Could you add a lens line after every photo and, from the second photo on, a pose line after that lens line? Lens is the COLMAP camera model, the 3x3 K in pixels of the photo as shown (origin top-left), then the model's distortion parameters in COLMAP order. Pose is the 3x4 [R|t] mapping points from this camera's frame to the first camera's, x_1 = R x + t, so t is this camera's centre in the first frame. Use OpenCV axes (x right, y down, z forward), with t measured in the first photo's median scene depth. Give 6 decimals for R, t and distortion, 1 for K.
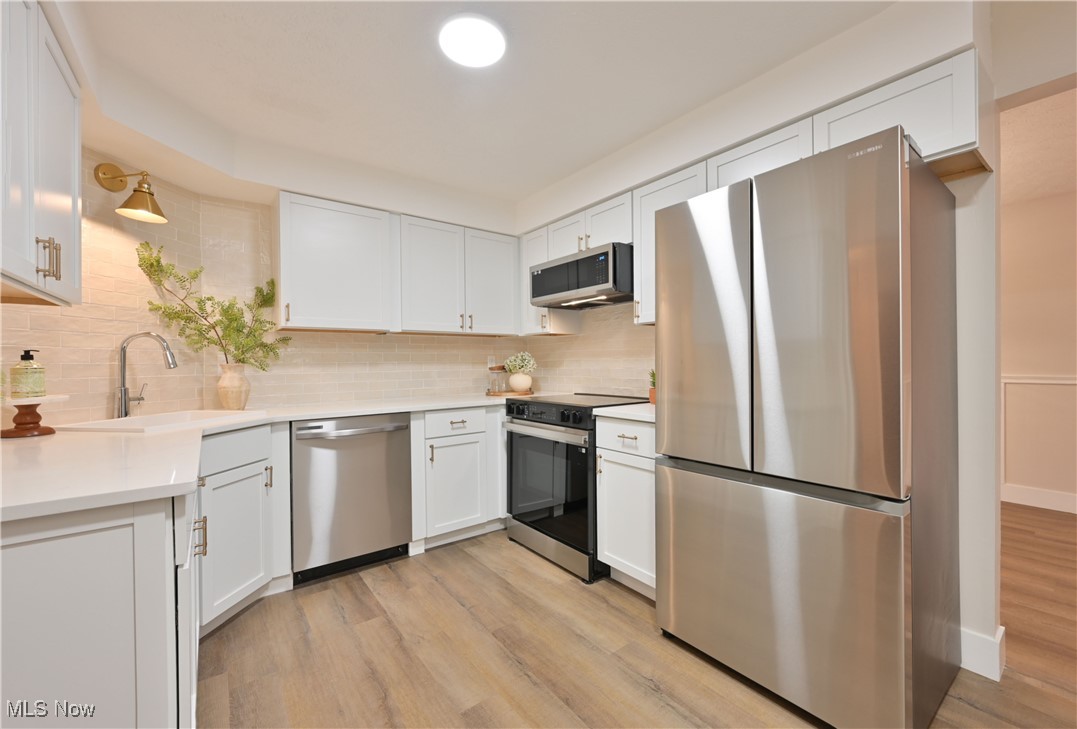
lens RADIAL K [[422.1, 0, 537.8], [0, 422.1, 365.4], [0, 0, 1]] dist [-0.003164, 0.000723]
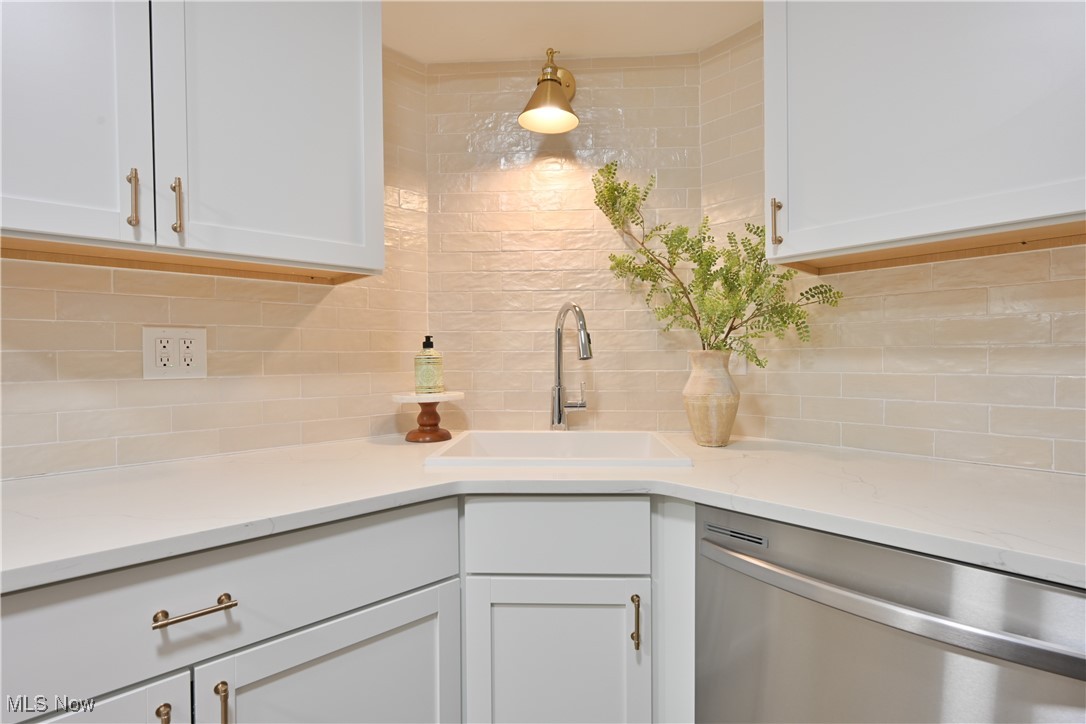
lens RADIAL K [[519.2, 0, 543.3], [0, 519.2, 364.7], [0, 0, 1]] dist [-0.002013, -0.000178]
pose [[0.095770, 0.022257, -0.995155, -0.147951], [0.001718, 0.999745, 0.022525, -0.002269], [0.995402, -0.003867, 0.095707, 0.912820]]
